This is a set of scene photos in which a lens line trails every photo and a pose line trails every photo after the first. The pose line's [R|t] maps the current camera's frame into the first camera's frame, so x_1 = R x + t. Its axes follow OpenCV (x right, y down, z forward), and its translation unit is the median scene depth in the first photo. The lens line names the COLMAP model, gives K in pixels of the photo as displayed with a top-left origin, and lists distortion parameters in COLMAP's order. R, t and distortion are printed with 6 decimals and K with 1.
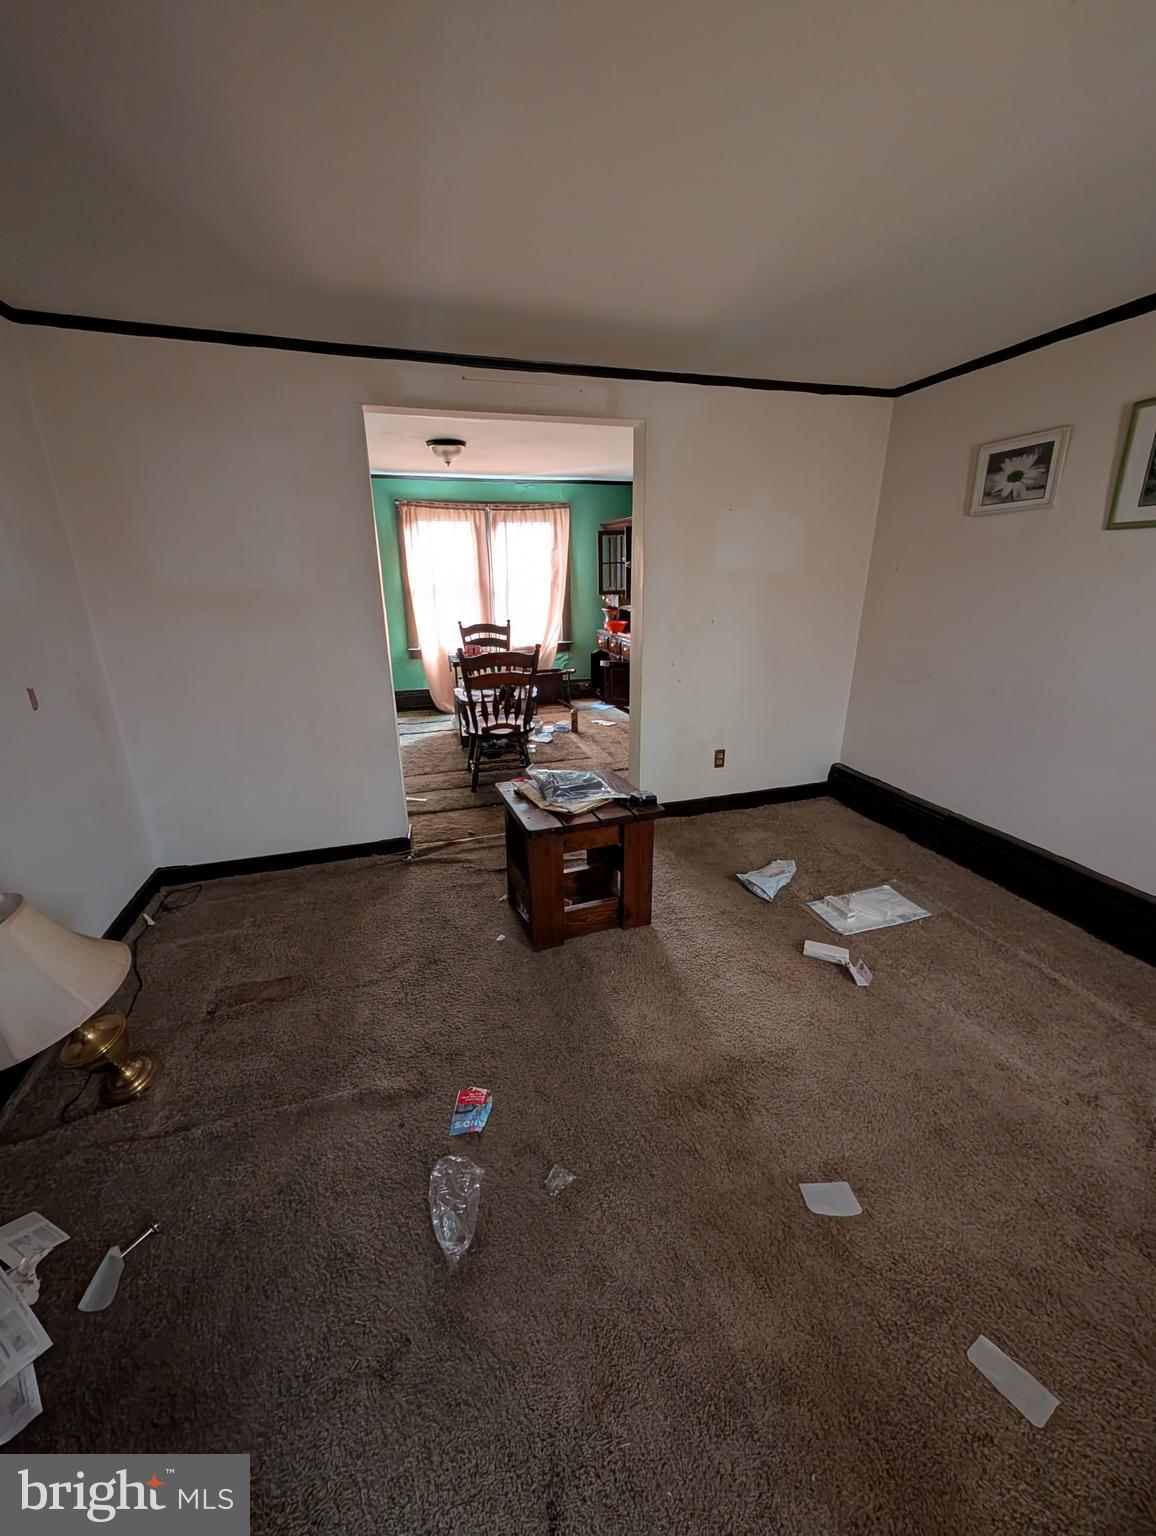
lens RADIAL K [[578.7, 0, 582.6], [0, 578.7, 769.6], [0, 0, 1]] dist [0.000197, 0.000006]
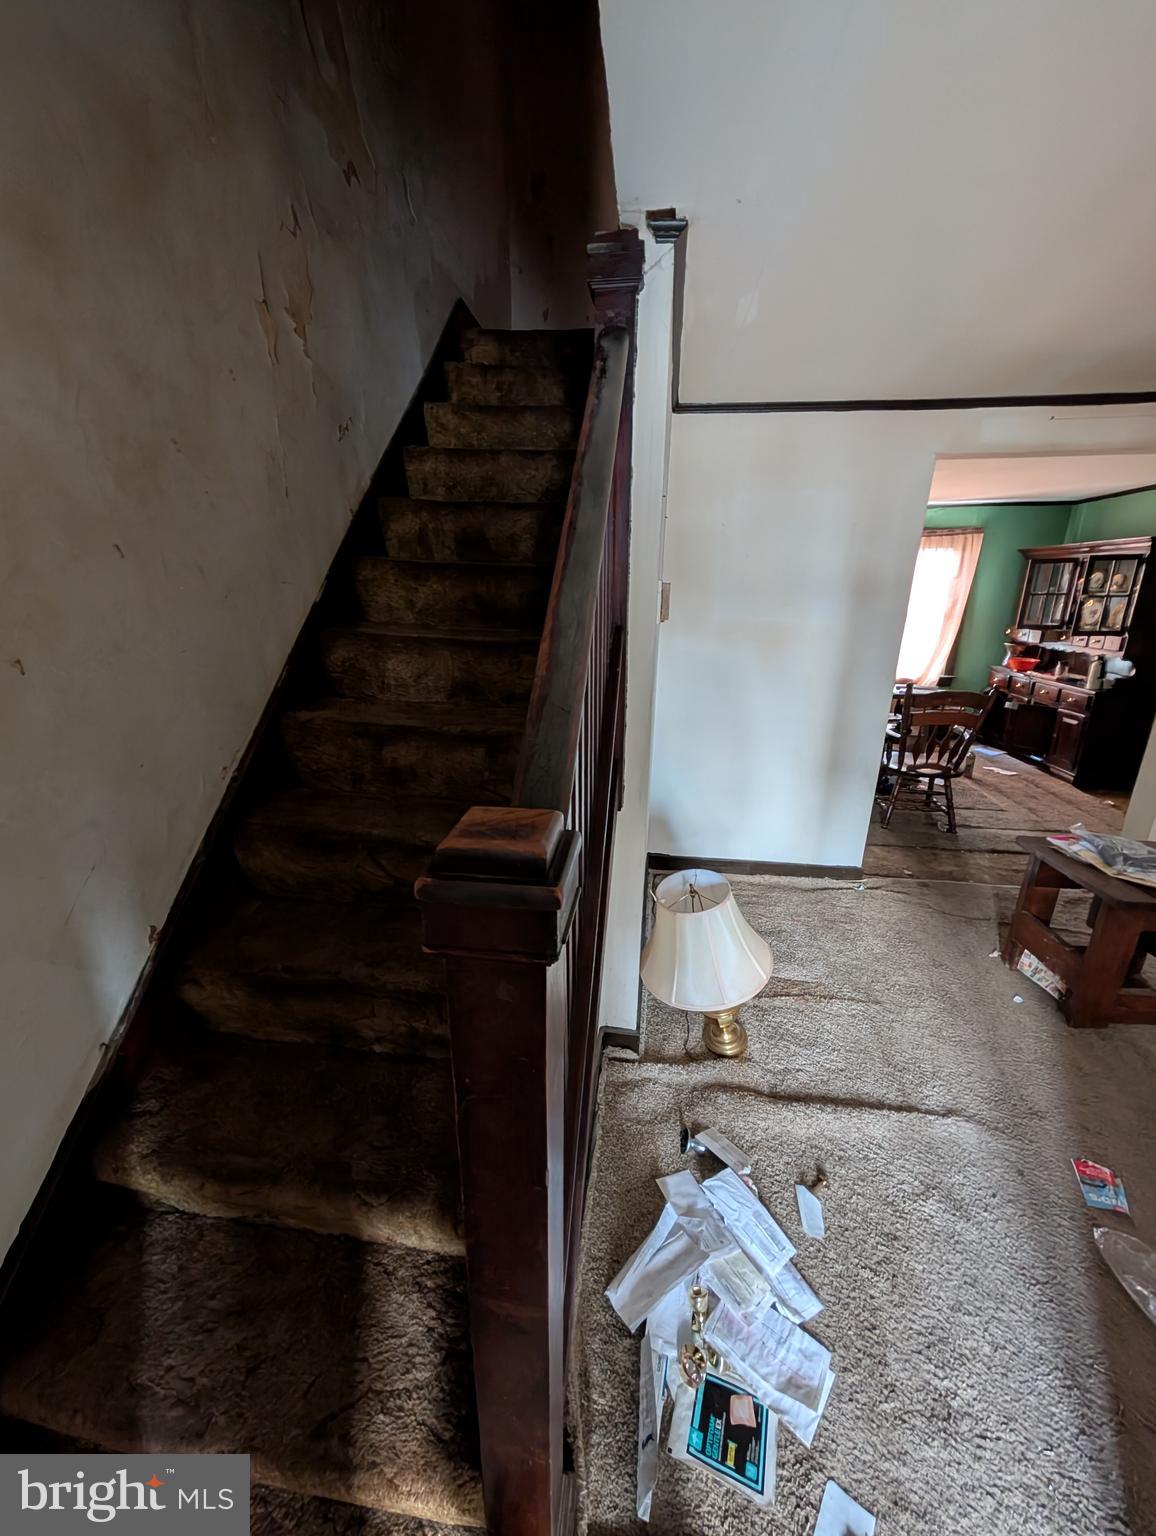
lens RADIAL K [[578.7, 0, 582.6], [0, 578.7, 769.6], [0, 0, 1]] dist [0.000197, 0.000006]
pose [[0.908229, 0.137905, -0.395098, -0.201545], [-0.148385, 0.988921, 0.004073, 0.008751], [0.391283, 0.054928, 0.918630, -0.073263]]
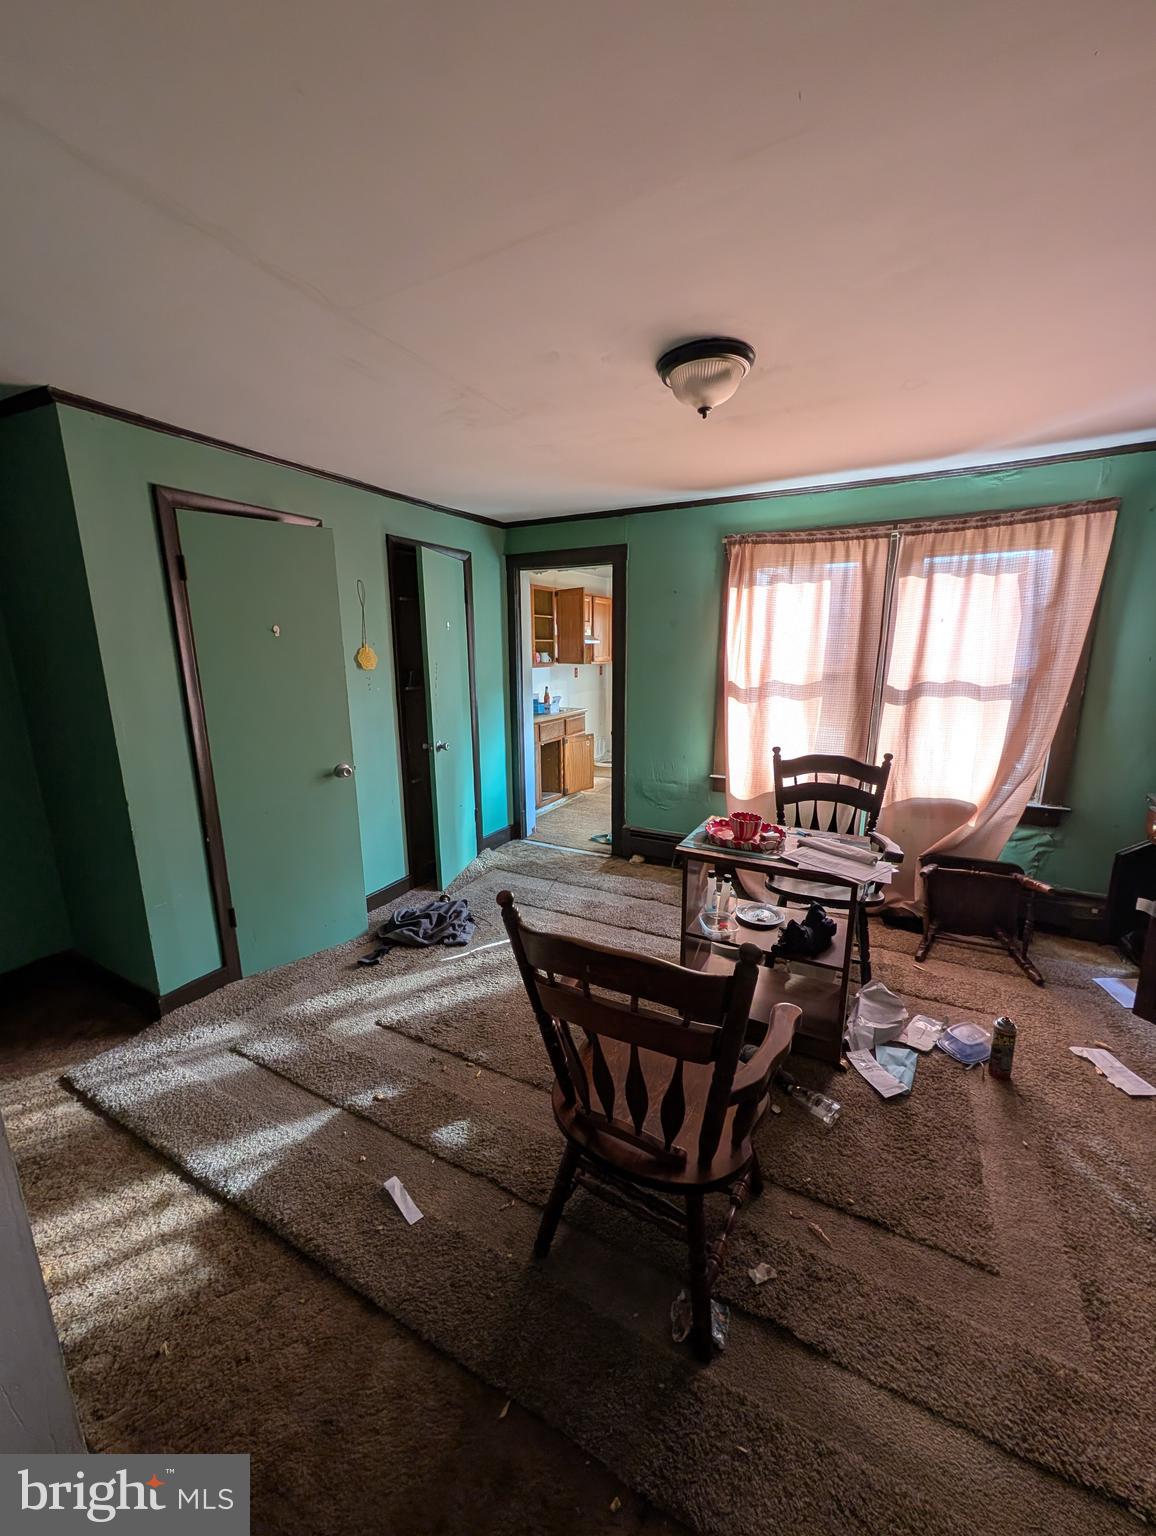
lens RADIAL K [[578.7, 0, 582.6], [0, 578.7, 769.6], [0, 0, 1]] dist [0.000197, 0.000006]
pose [[0.704010, 0.153380, -0.693430, 0.026464], [-0.230323, 0.972936, -0.018633, -0.184830], [0.671805, 0.172831, 0.720283, 0.507337]]
